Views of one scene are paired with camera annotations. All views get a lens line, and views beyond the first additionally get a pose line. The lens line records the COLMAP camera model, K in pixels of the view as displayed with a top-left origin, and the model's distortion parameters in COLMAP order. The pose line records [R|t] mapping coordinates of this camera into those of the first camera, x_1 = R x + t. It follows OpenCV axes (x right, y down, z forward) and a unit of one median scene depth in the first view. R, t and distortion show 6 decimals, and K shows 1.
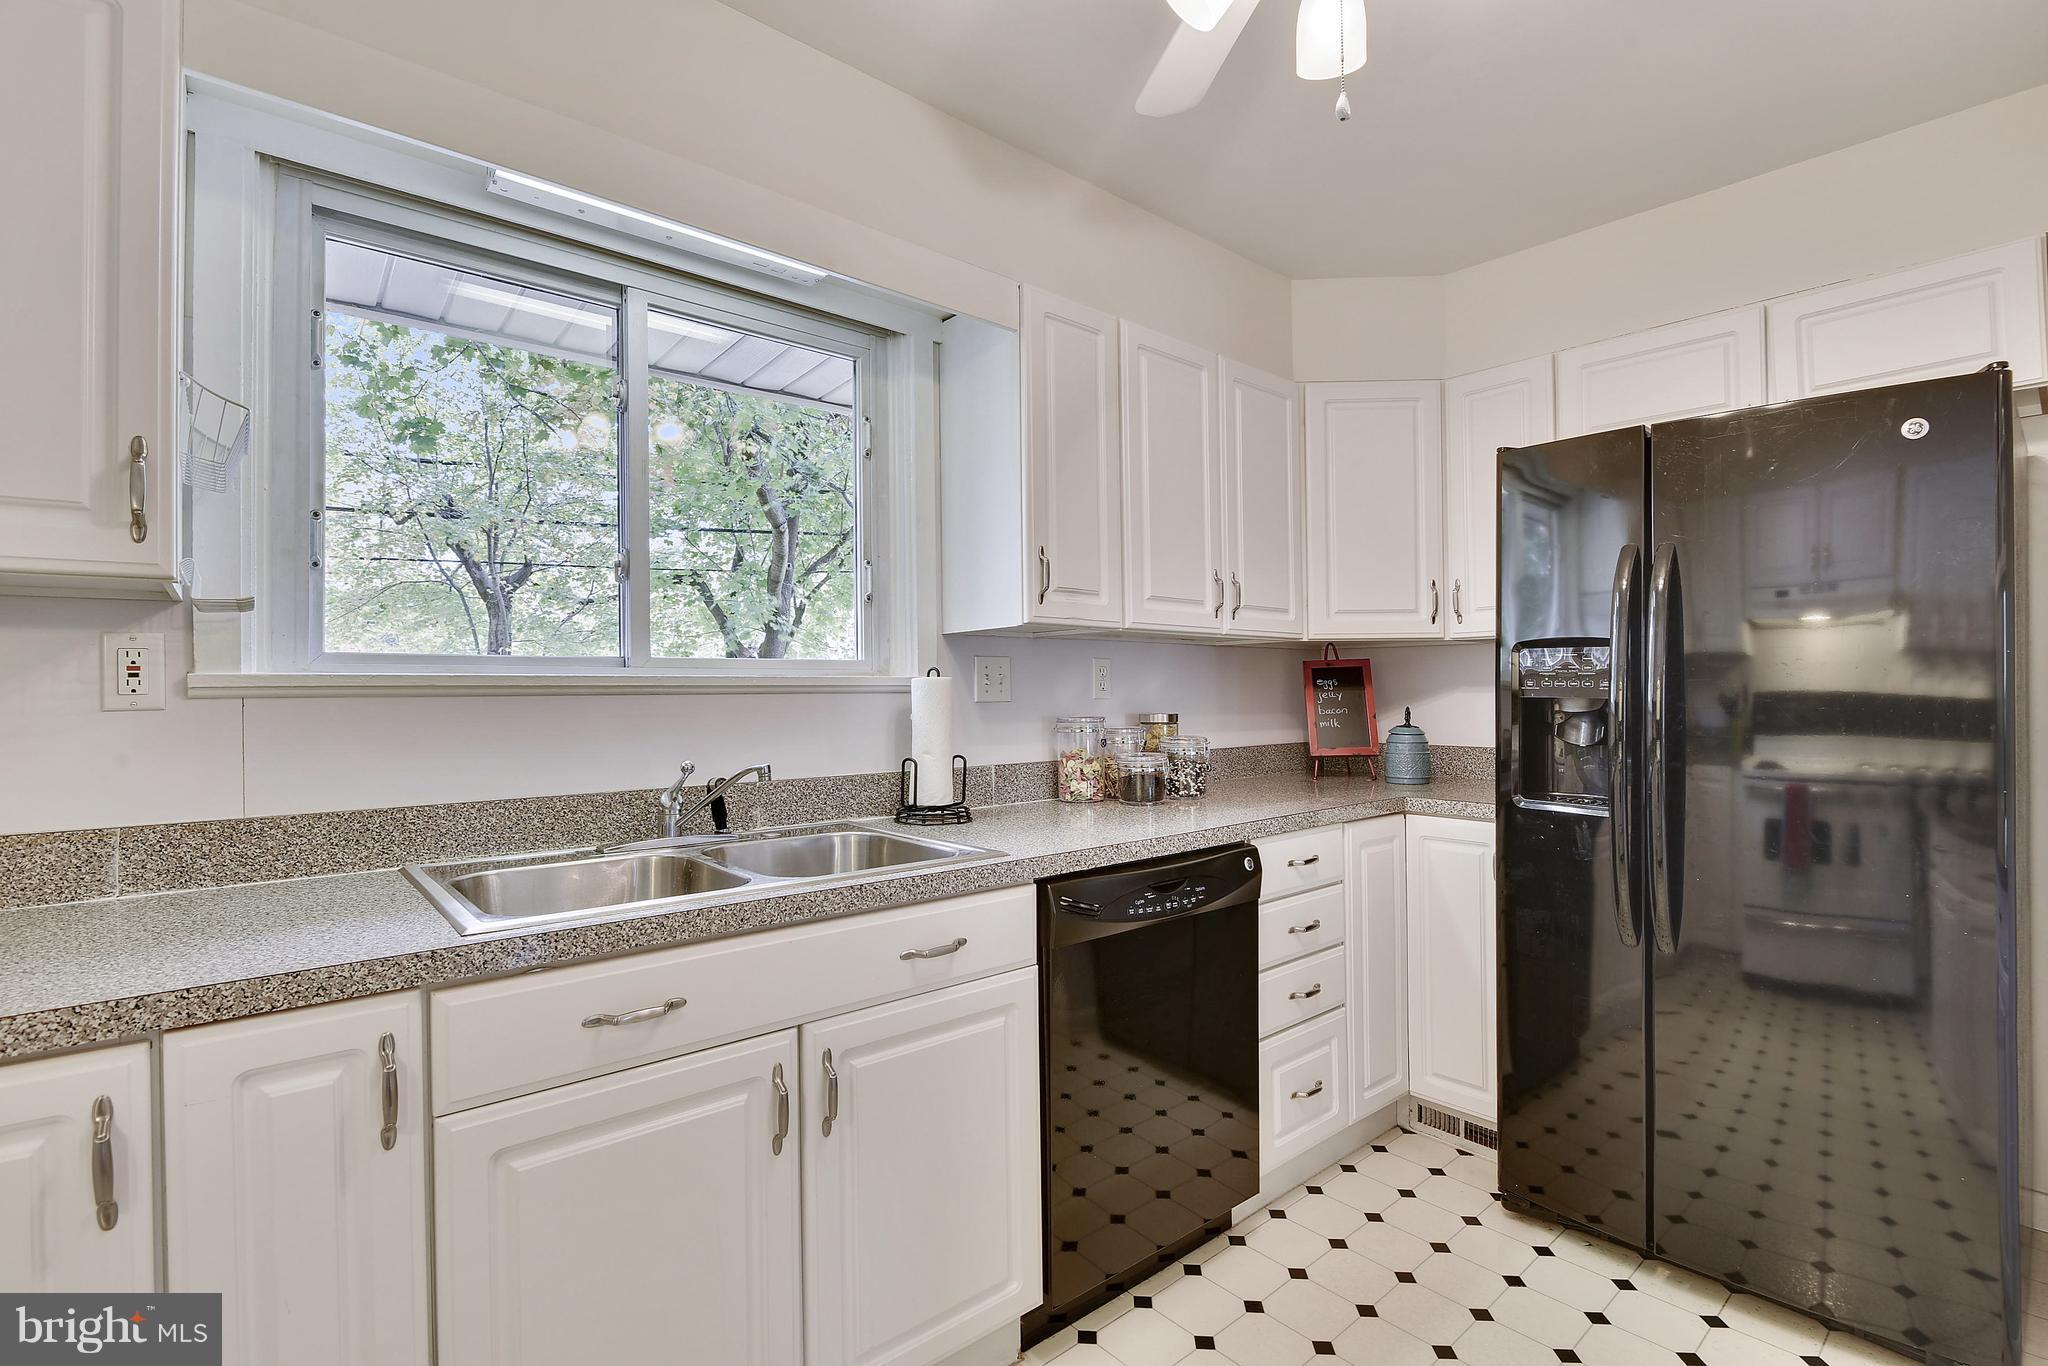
lens RADIAL K [[914.0, 0, 1026.3], [0, 914.0, 776.1], [0, 0, 1]] dist [0.000462, 0.000190]
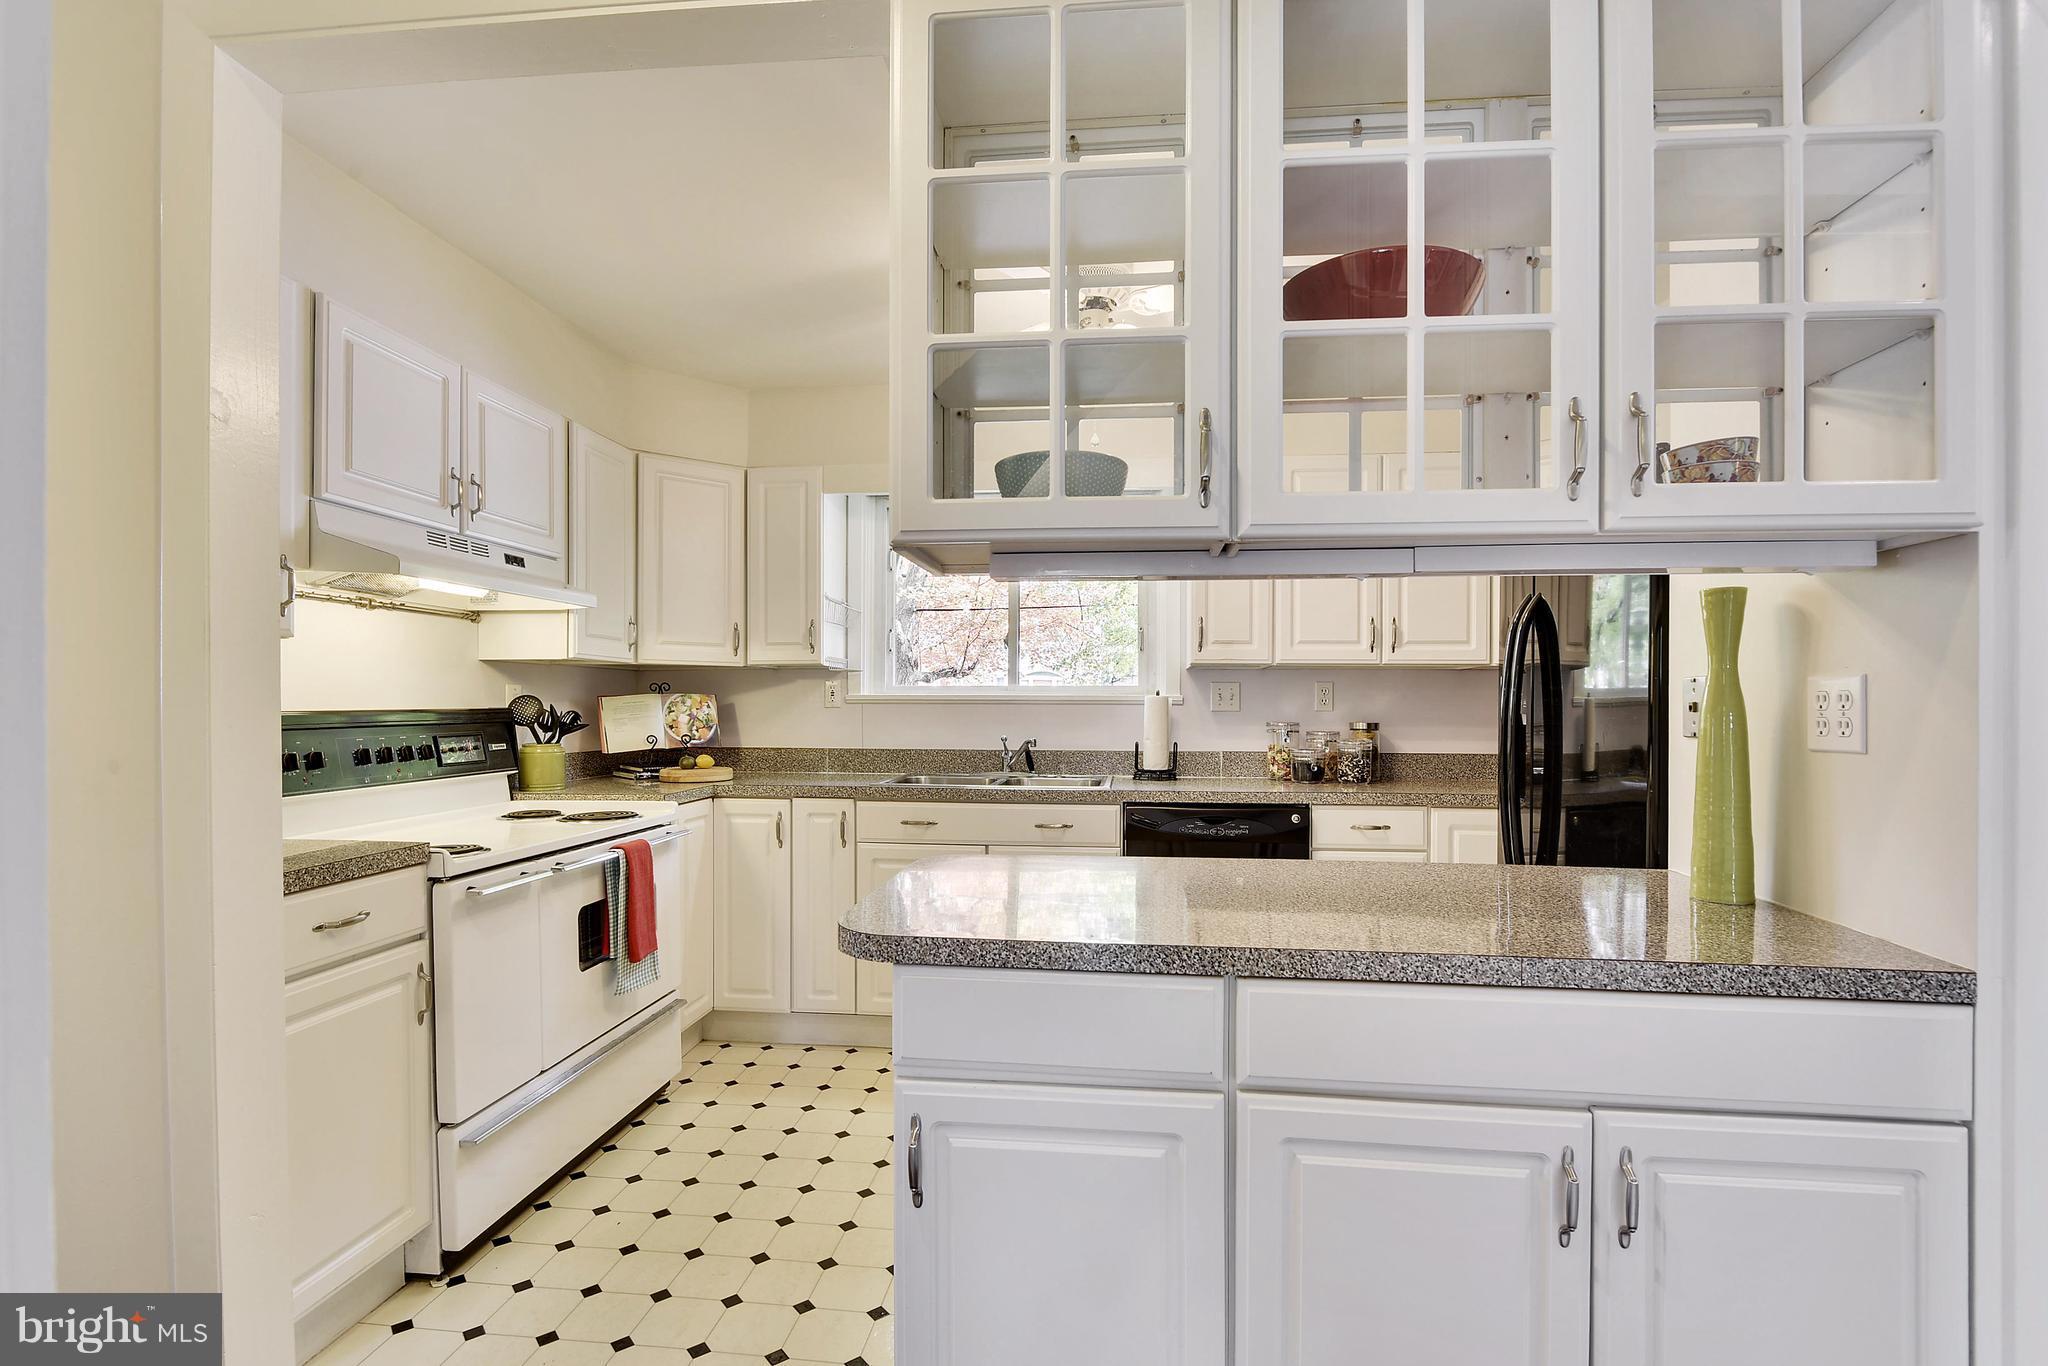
lens RADIAL K [[979.4, 0, 1023.7], [0, 979.4, 702.0], [0, 0, 1]] dist [-0.036200, -0.000561]
pose [[0.694520, 0.006790, -0.719441, 1.039890], [-0.075692, 0.995096, -0.063679, 0.039537], [0.715481, 0.098683, 0.691628, -0.439111]]
